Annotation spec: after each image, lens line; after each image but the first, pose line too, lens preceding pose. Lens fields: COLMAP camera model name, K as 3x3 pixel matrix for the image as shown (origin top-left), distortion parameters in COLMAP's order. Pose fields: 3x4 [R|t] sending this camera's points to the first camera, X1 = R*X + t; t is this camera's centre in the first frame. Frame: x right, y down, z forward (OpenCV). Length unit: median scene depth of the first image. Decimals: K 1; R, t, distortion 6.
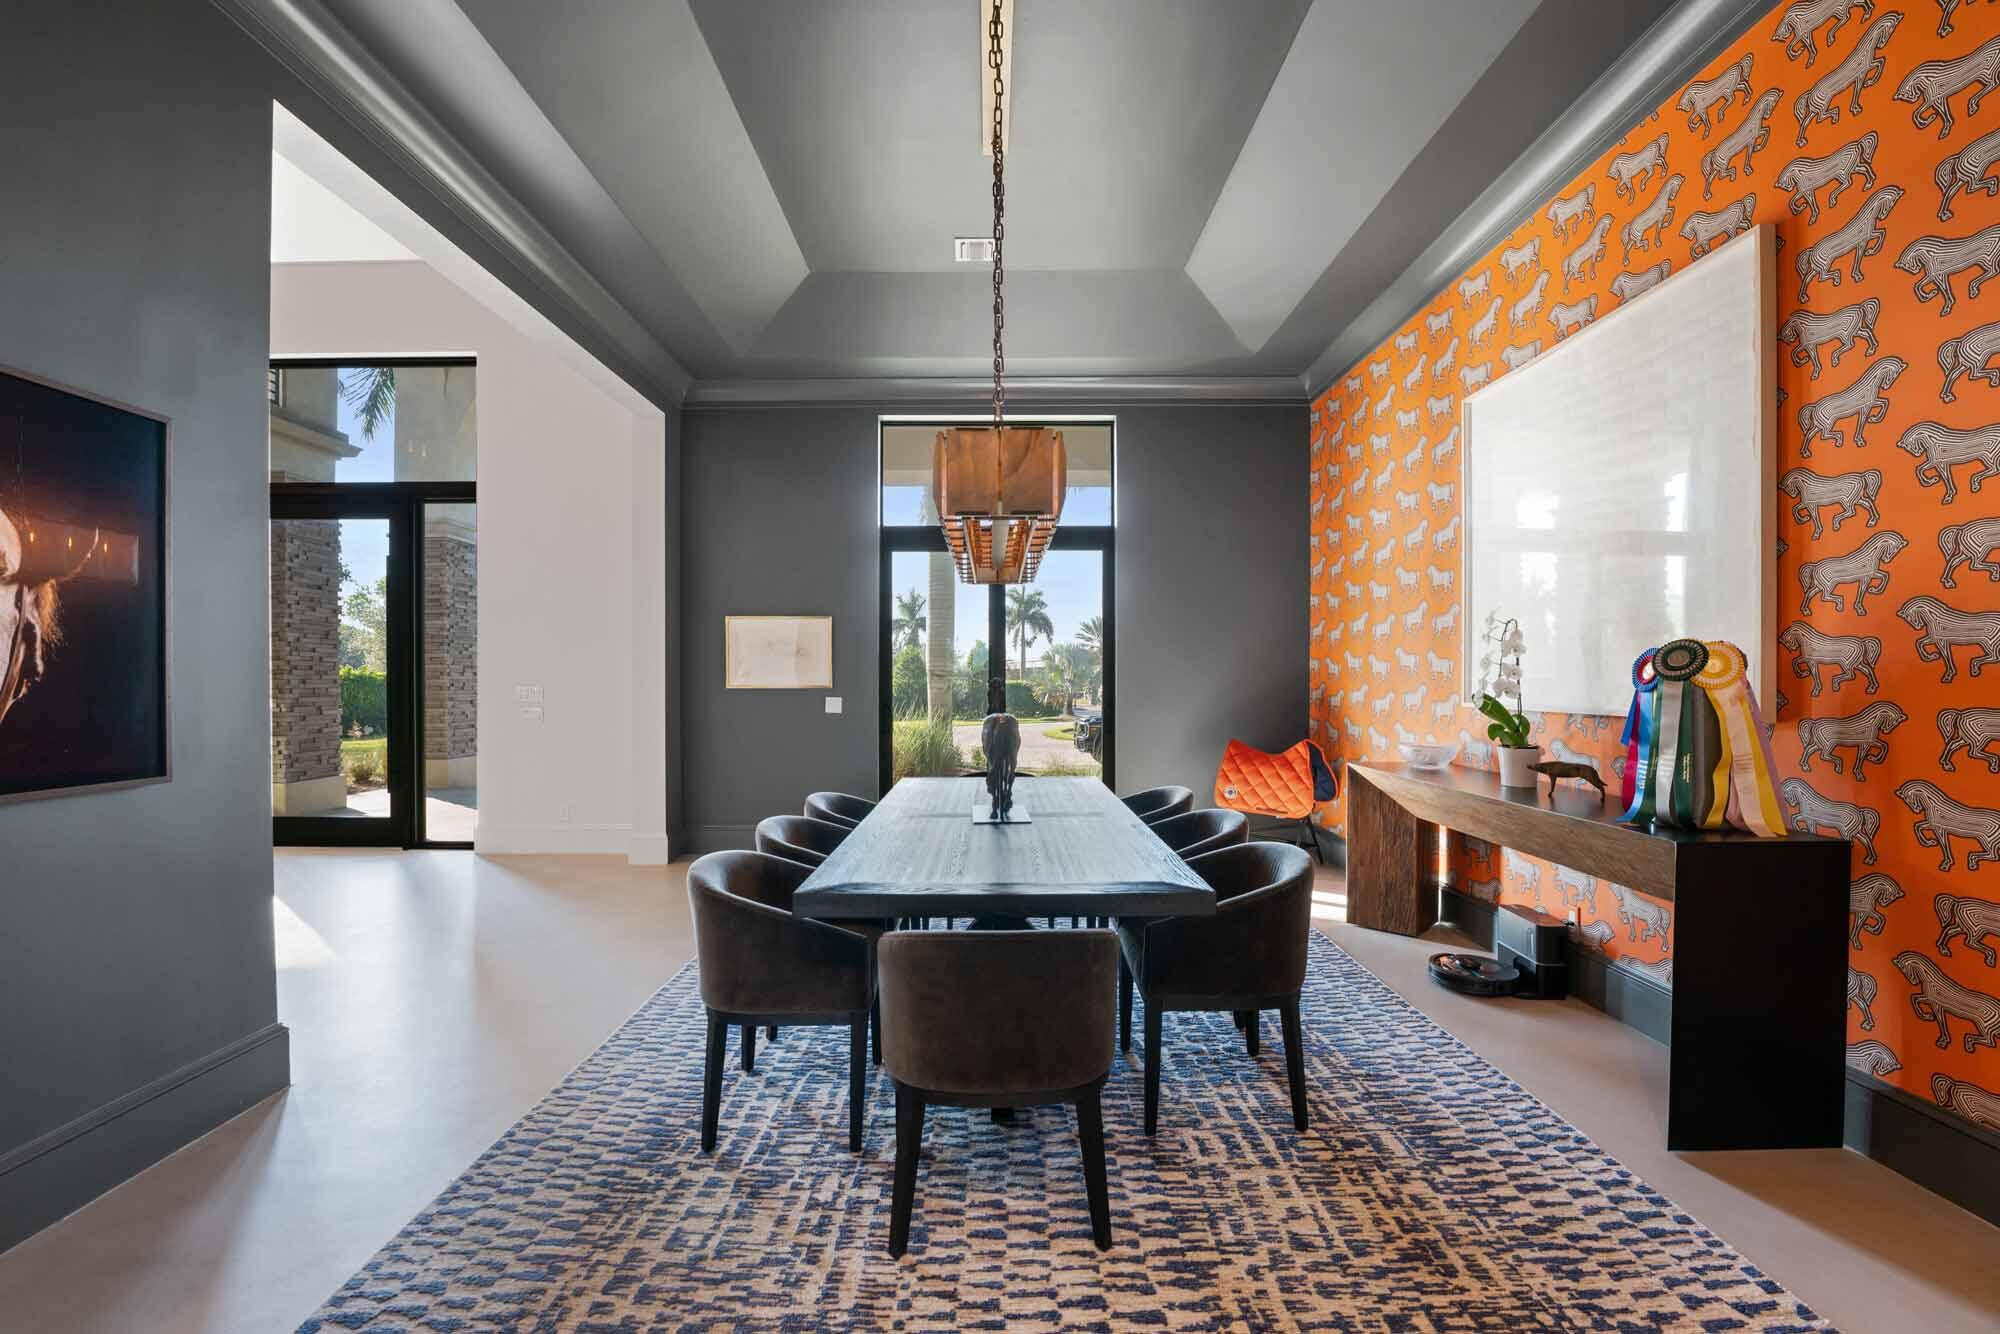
lens RADIAL K [[815.6, 0, 992.8], [0, 815.6, 676.7], [0, 0, 1]] dist [0.000213, 0.000024]
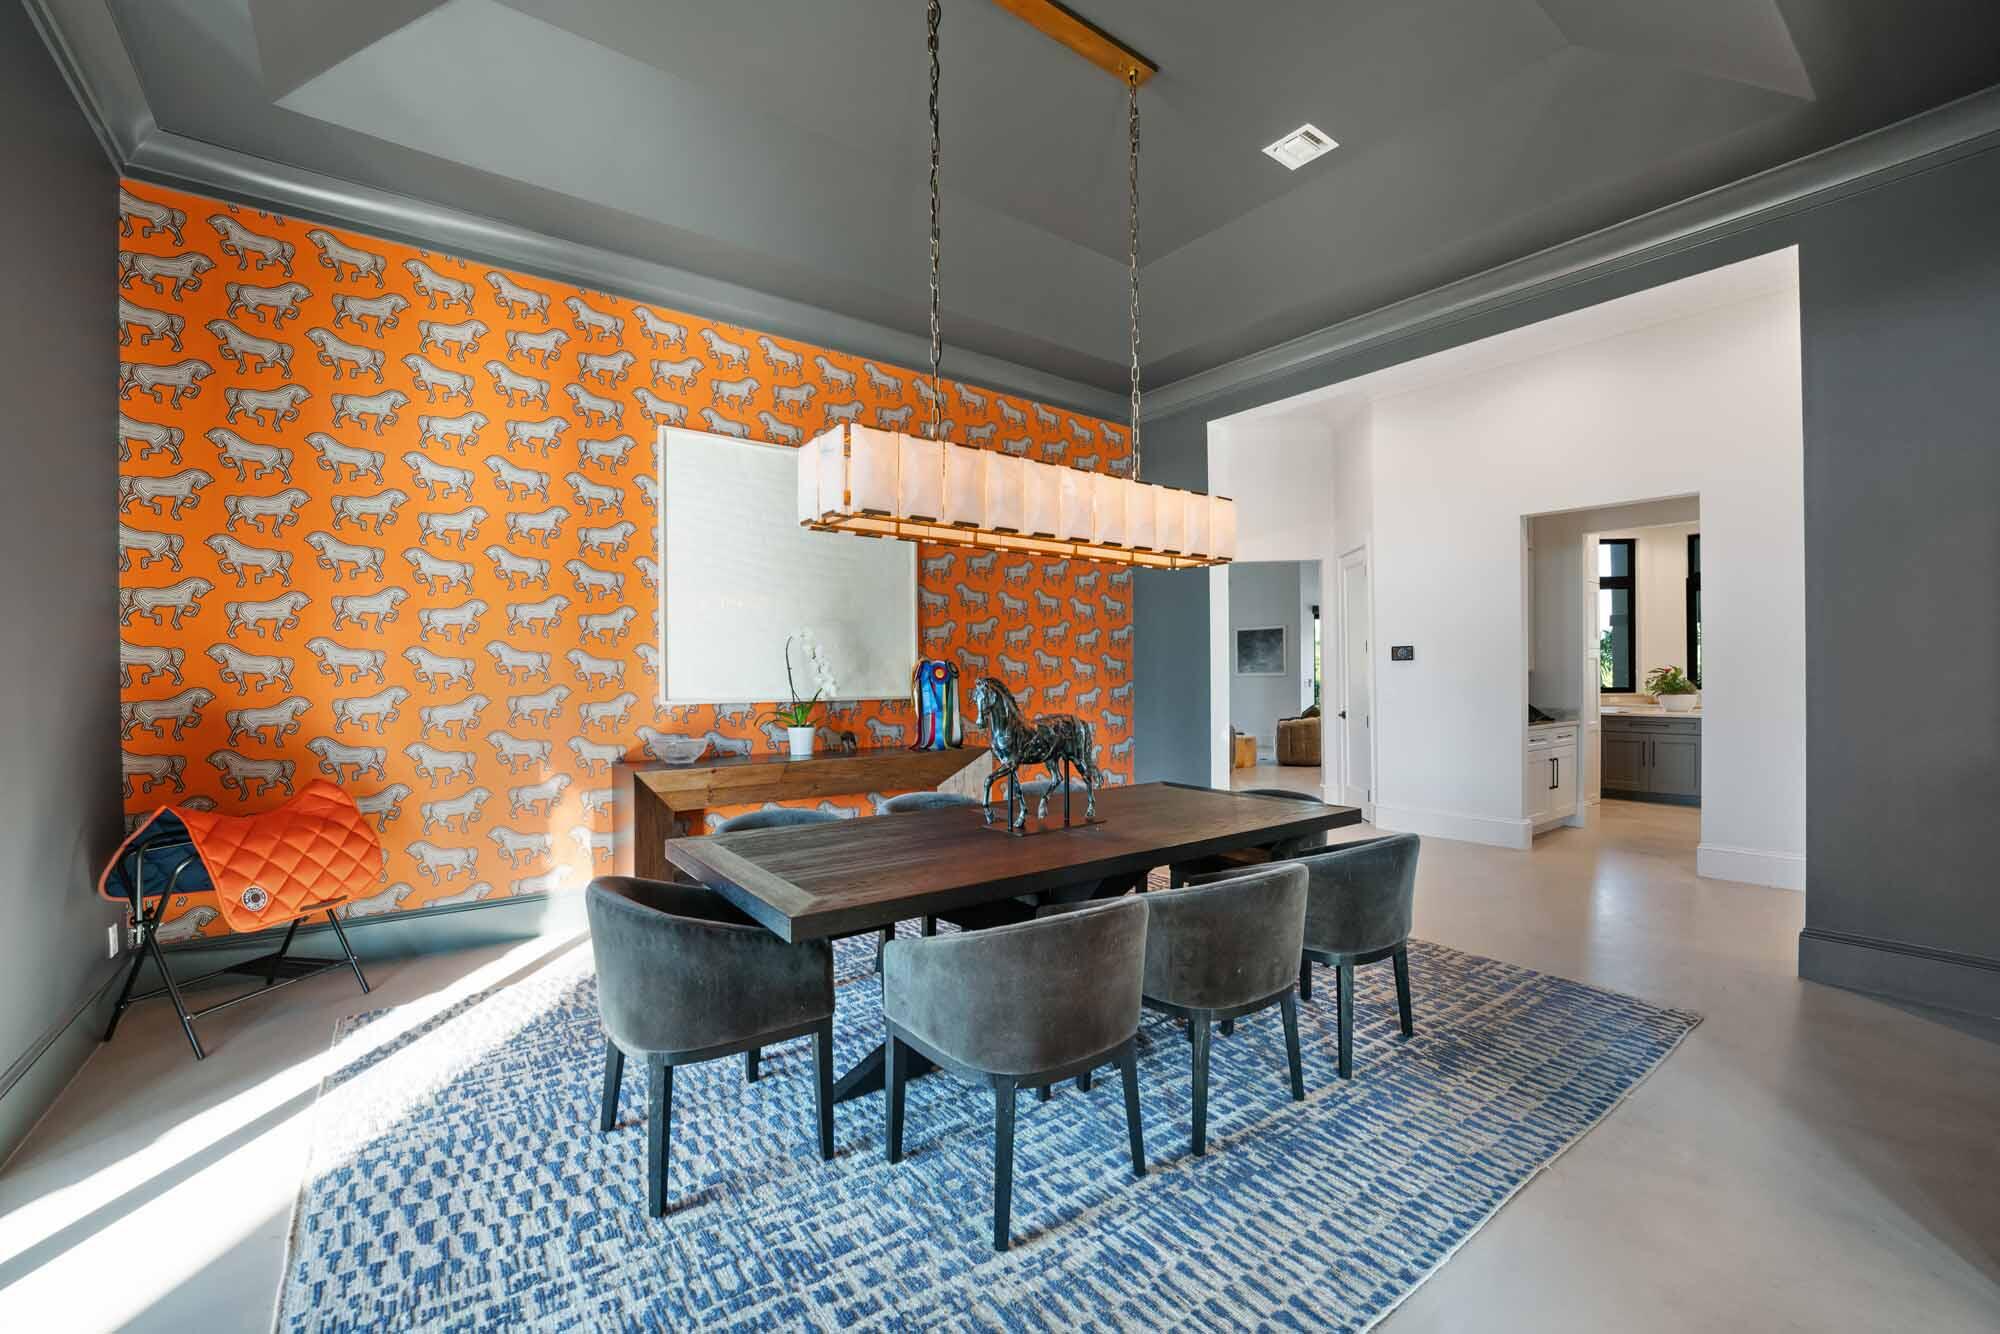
lens RADIAL K [[815.6, 0, 992.8], [0, 815.6, 676.7], [0, 0, 1]] dist [0.000213, 0.000024]
pose [[-0.593792, 0.003307, 0.804612, -0.976708], [0.007575, 0.999970, 0.001480, -0.000935], [-0.804583, 0.006973, -0.593800, 2.235983]]
